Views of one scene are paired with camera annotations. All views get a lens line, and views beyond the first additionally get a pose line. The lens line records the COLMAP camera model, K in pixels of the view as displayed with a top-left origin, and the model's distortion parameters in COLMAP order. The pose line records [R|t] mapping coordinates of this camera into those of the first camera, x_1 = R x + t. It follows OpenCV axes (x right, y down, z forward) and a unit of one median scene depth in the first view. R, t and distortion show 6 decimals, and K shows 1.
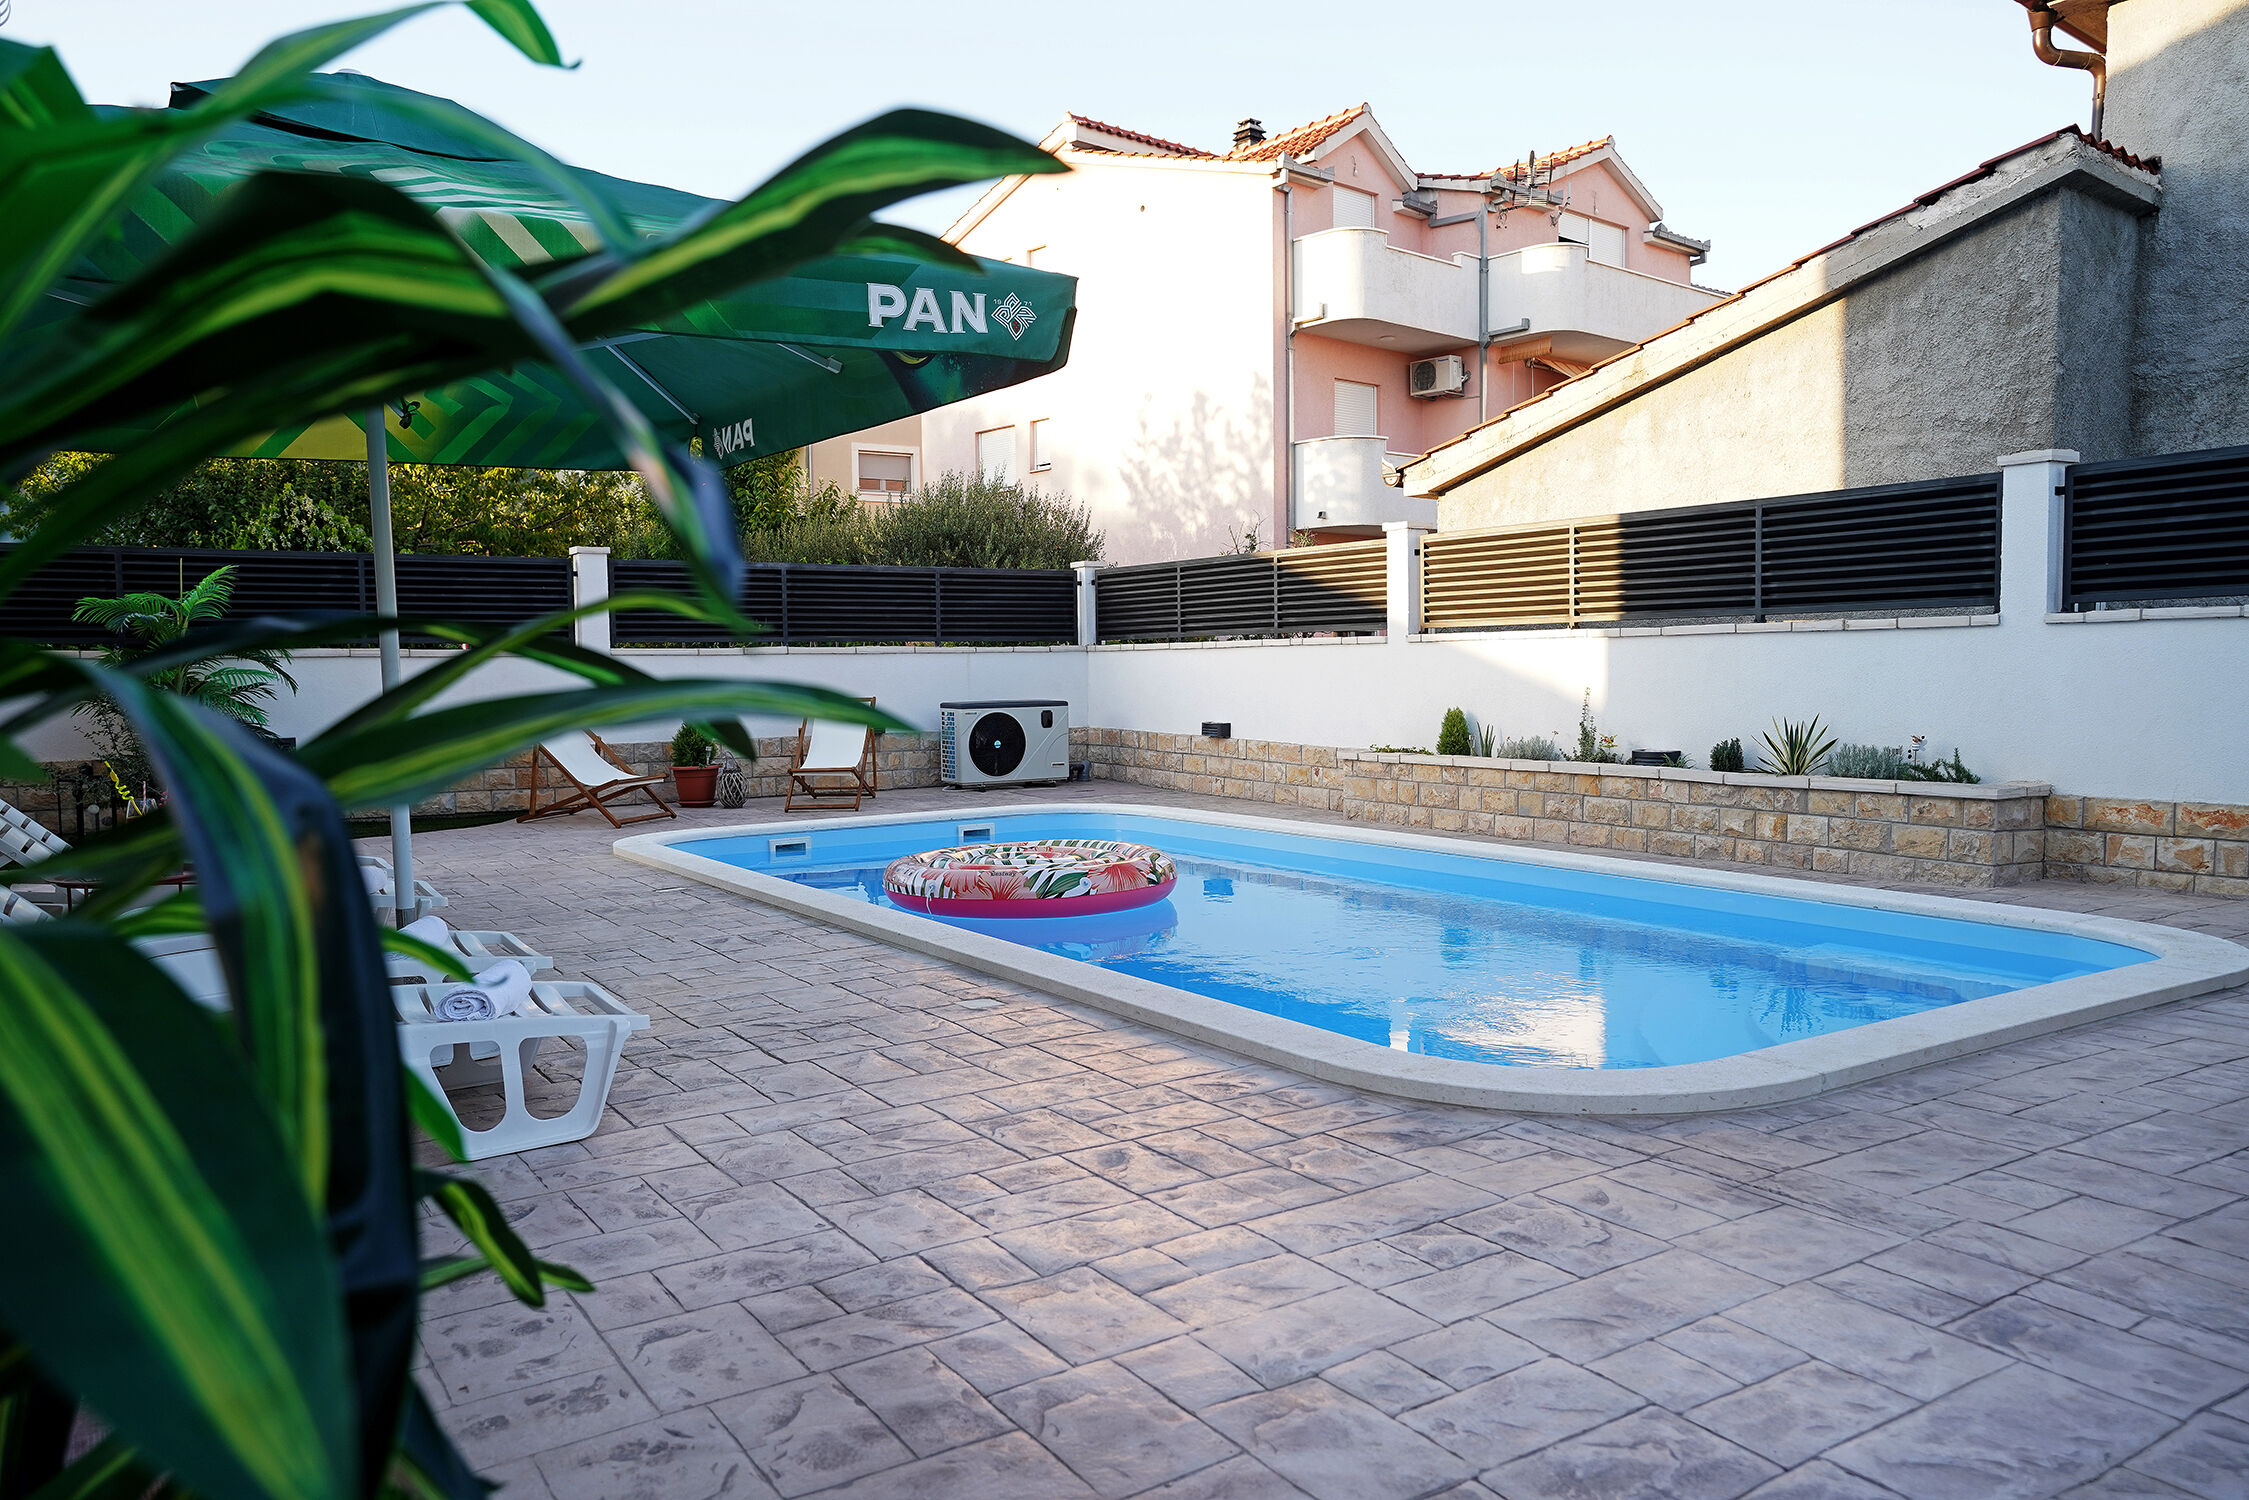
lens RADIAL K [[1613.0, 0, 1124.8], [0, 1613.0, 749.3], [0, 0, 1]] dist [0.026946, 0.028160]
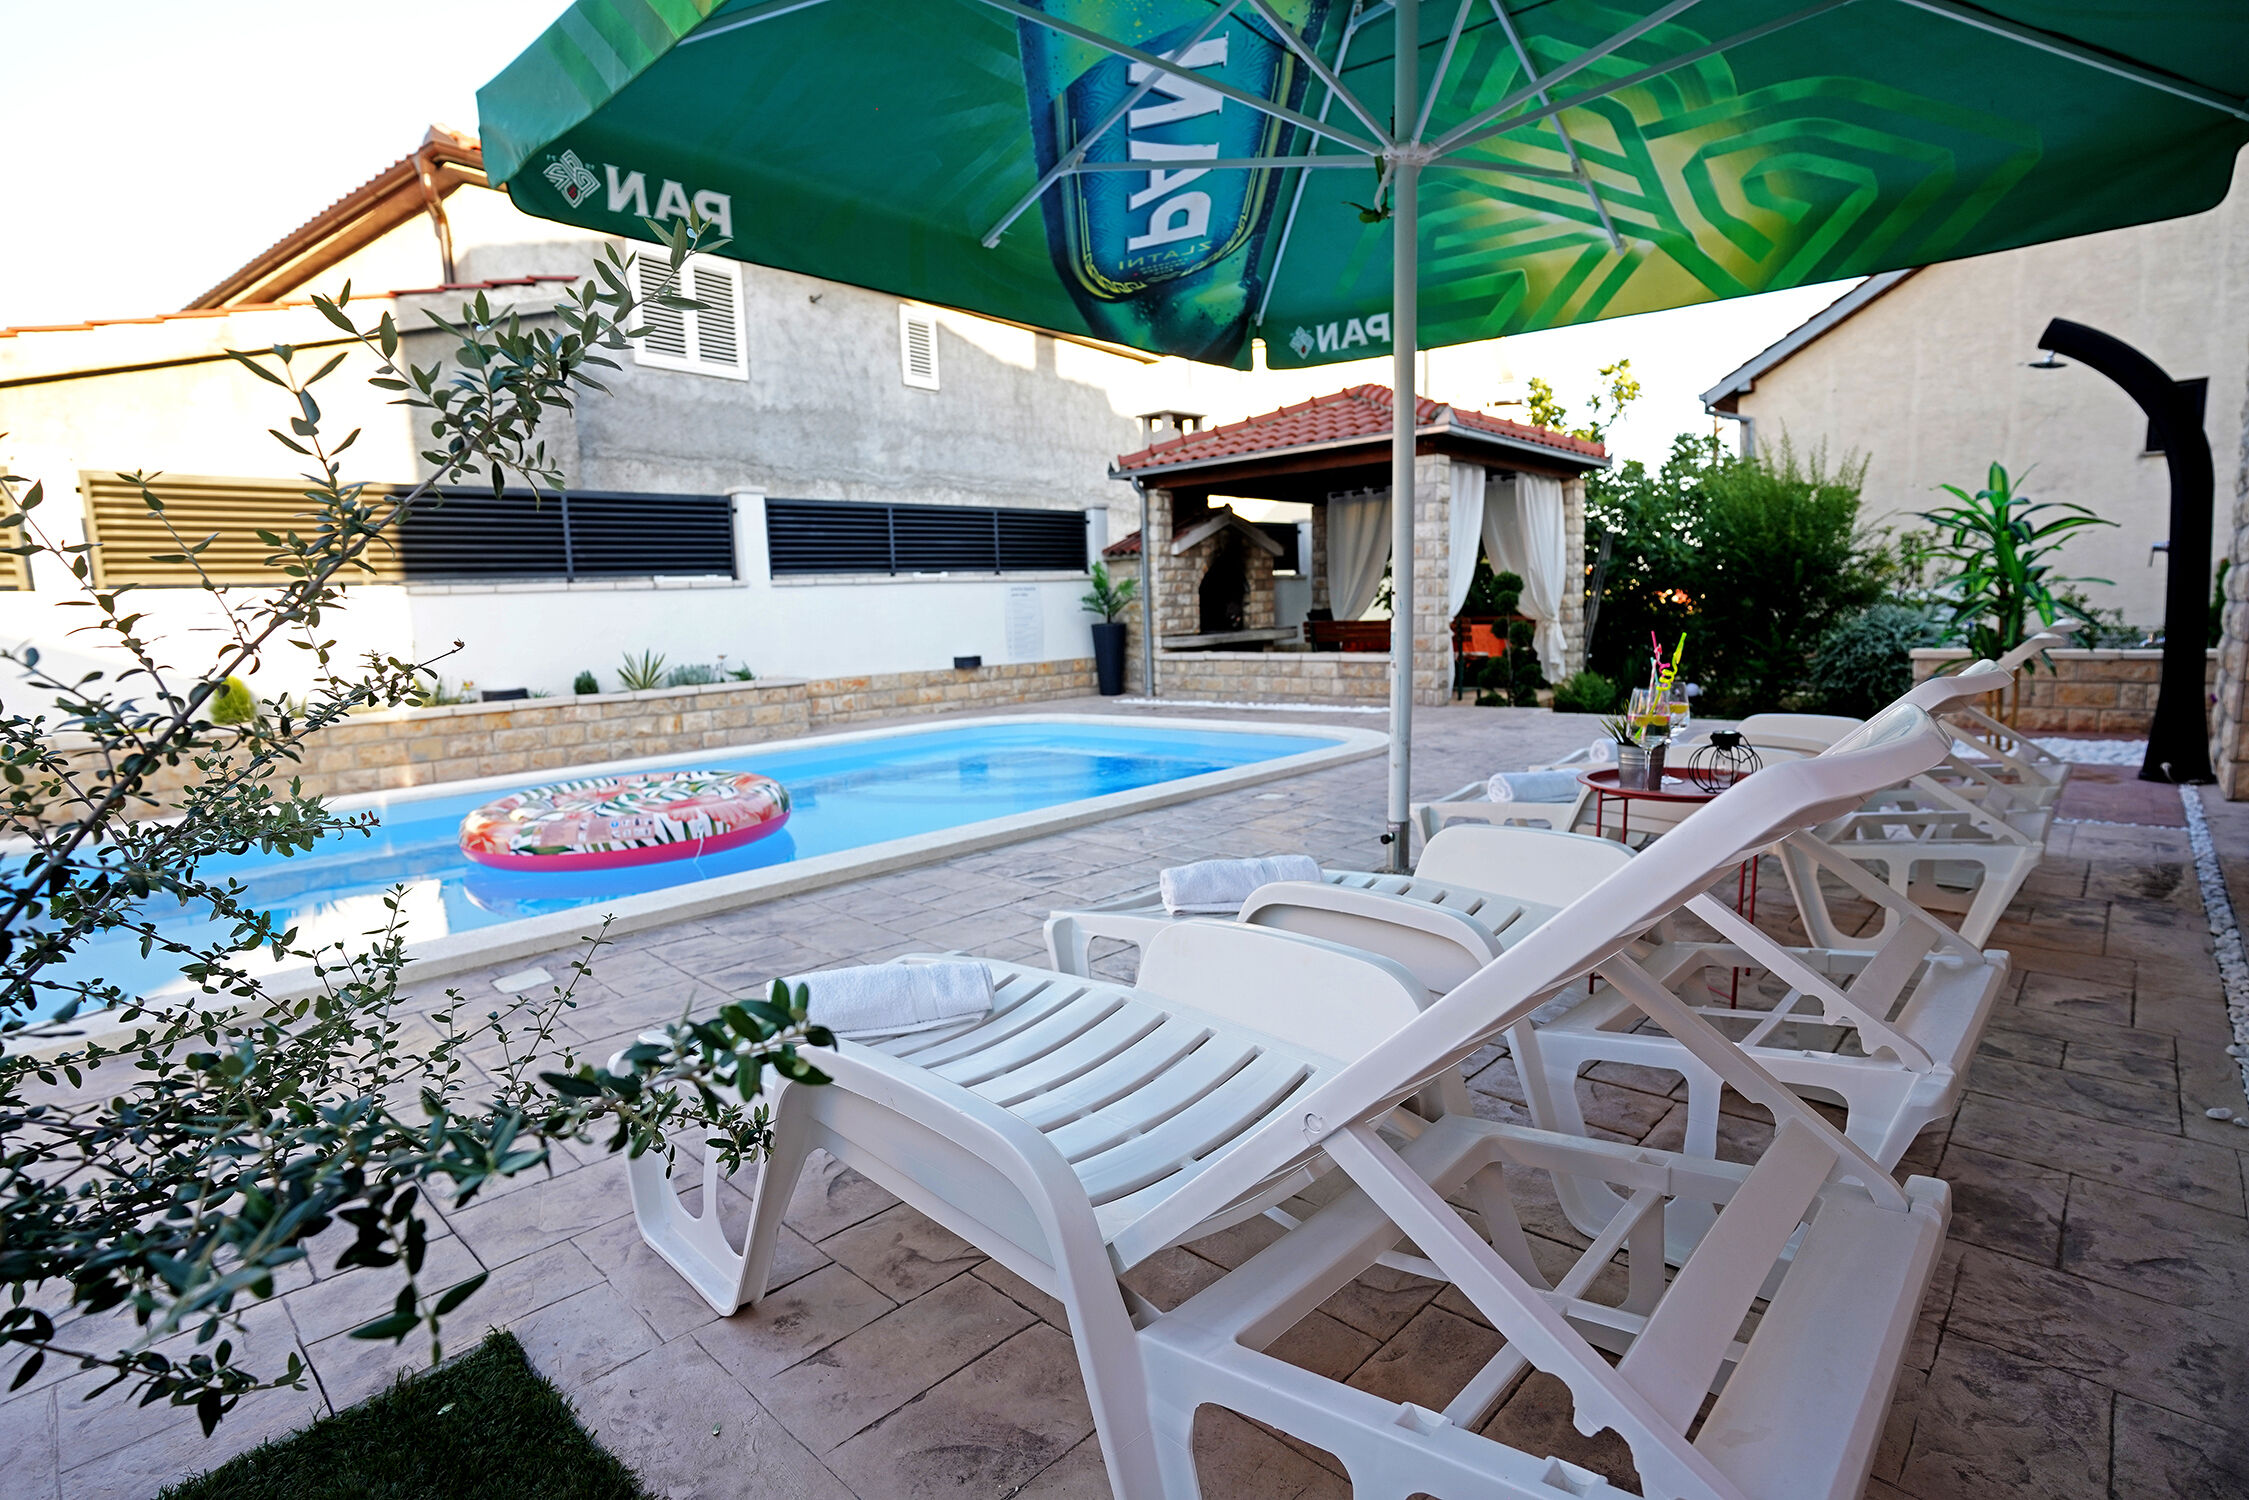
lens RADIAL K [[1096.1, 0, 1125.4], [0, 1096.1, 758.4], [0, 0, 1]] dist [-0.075747, 0.031148]
pose [[-0.229588, -0.110815, 0.966959, -0.535974], [0.092549, 0.986510, 0.135030, -0.012791], [-0.968878, 0.120492, -0.216235, 0.711866]]
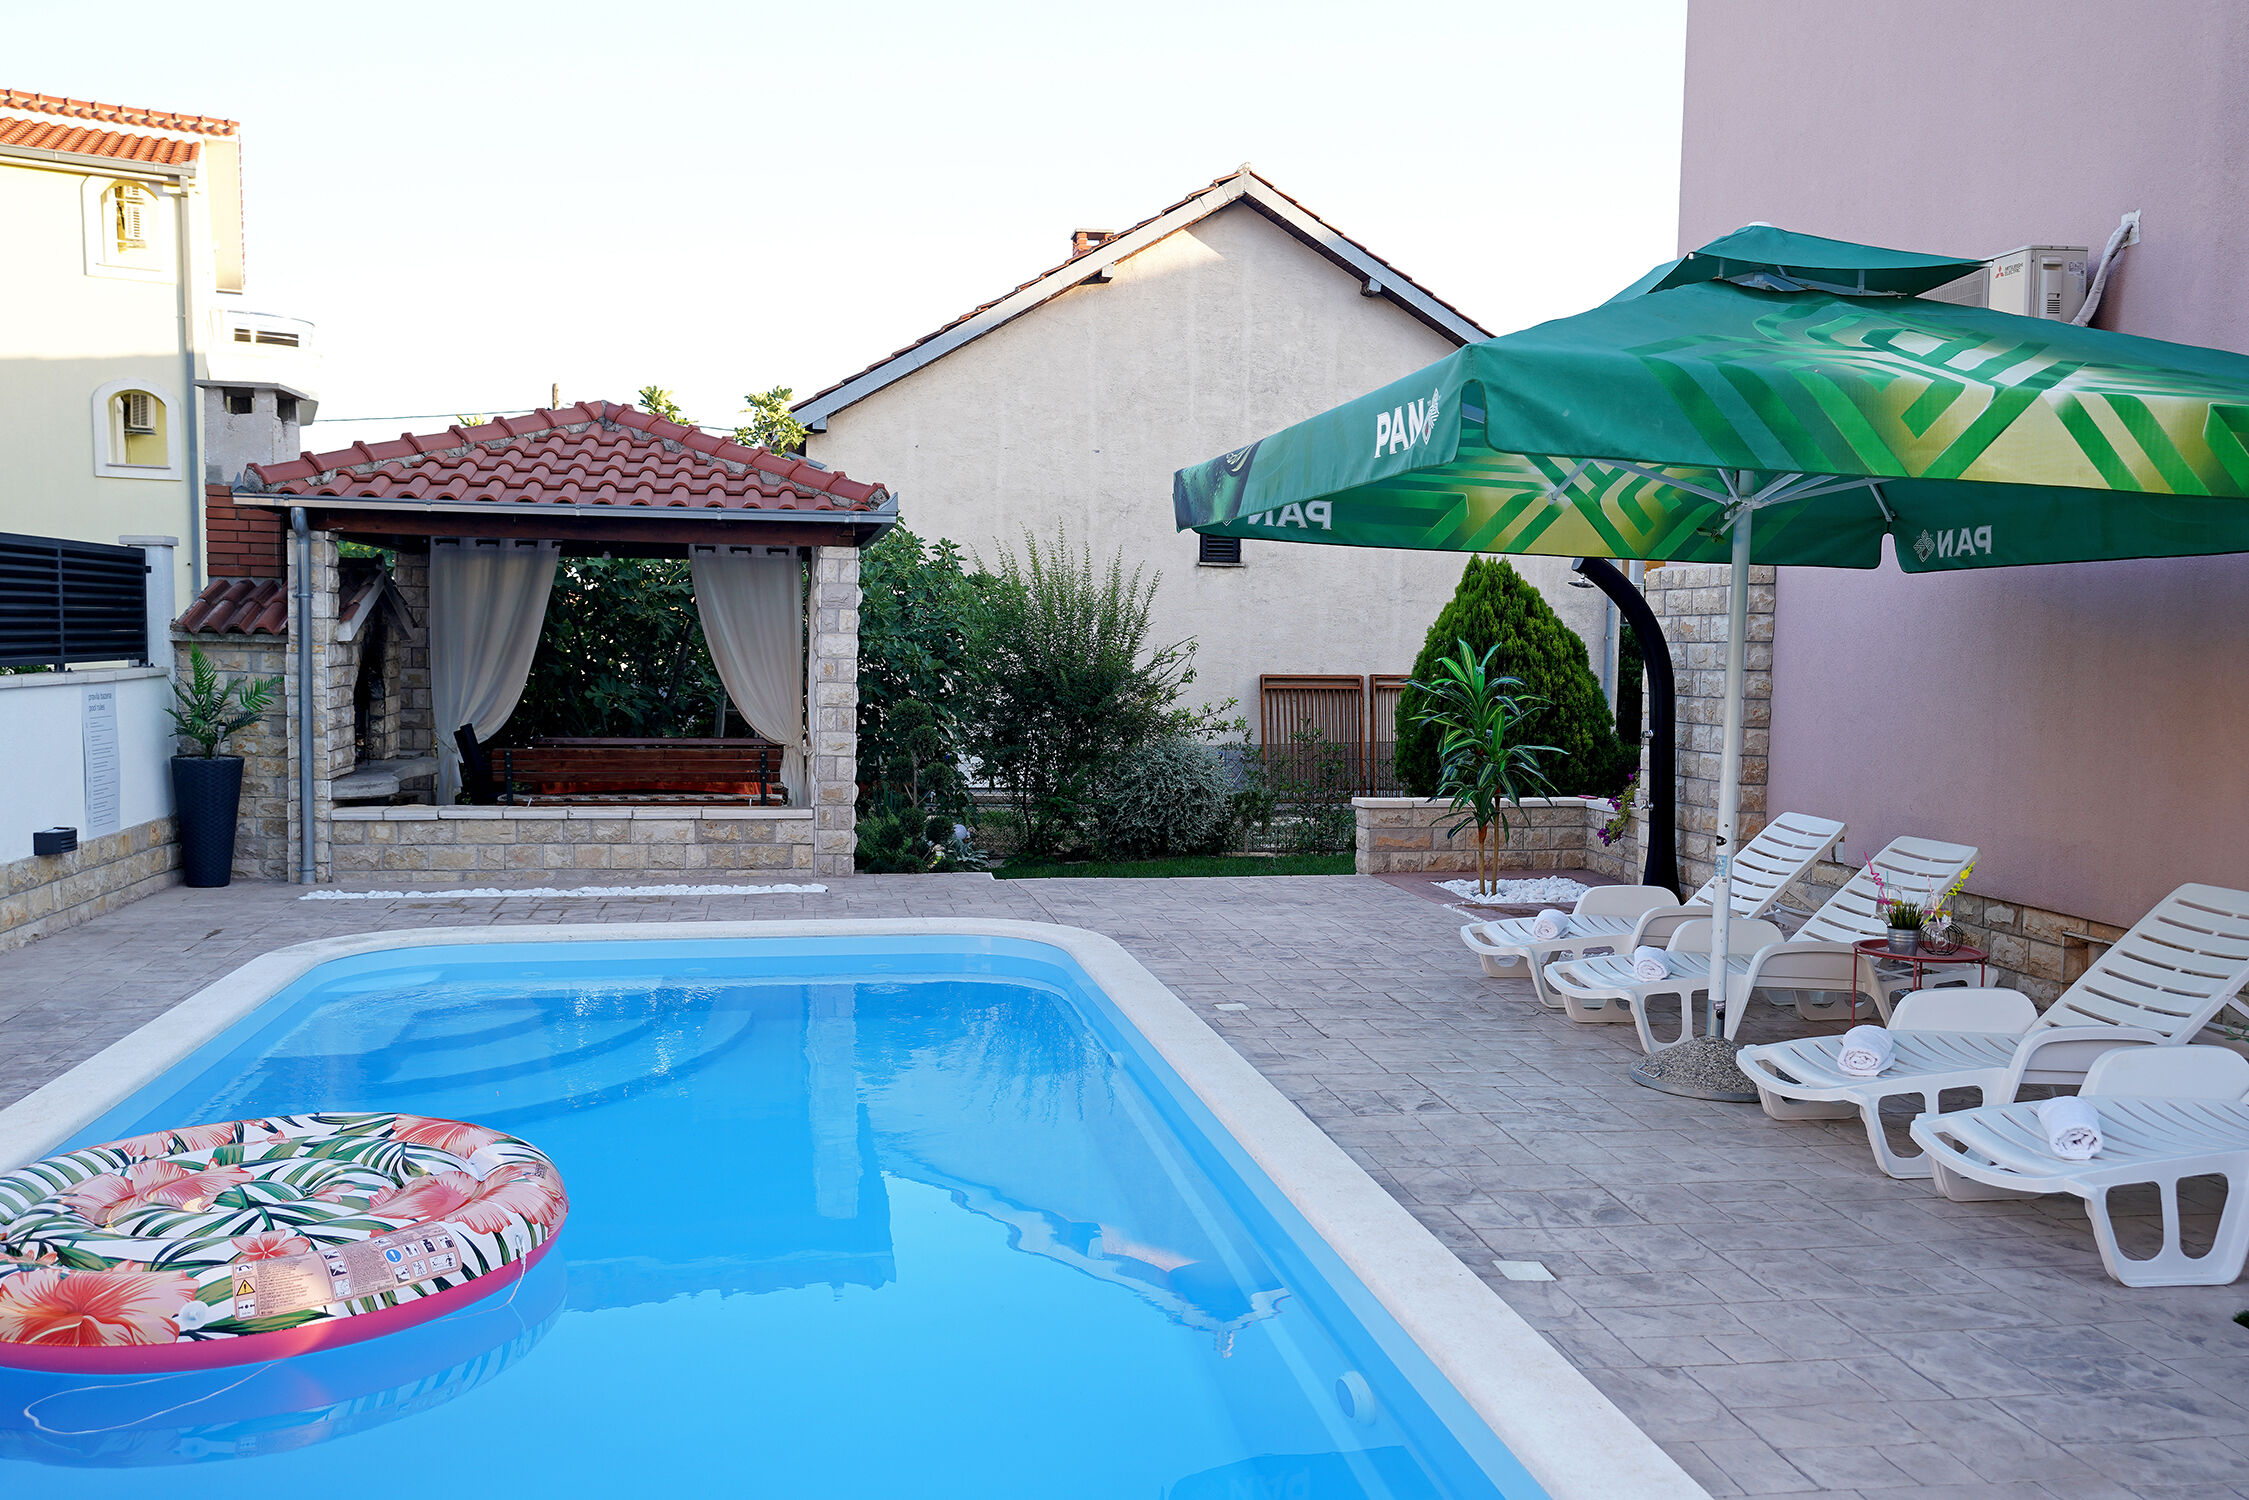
lens RADIAL K [[1852.1, 0, 1161.2], [0, 1852.1, 752.1], [0, 0, 1]] dist [0.013064, 0.026225]
pose [[-0.926976, -0.026693, 0.374169, -0.314789], [0.015173, 0.993981, 0.108501, -0.114107], [-0.374813, 0.106255, -0.920992, 1.271867]]
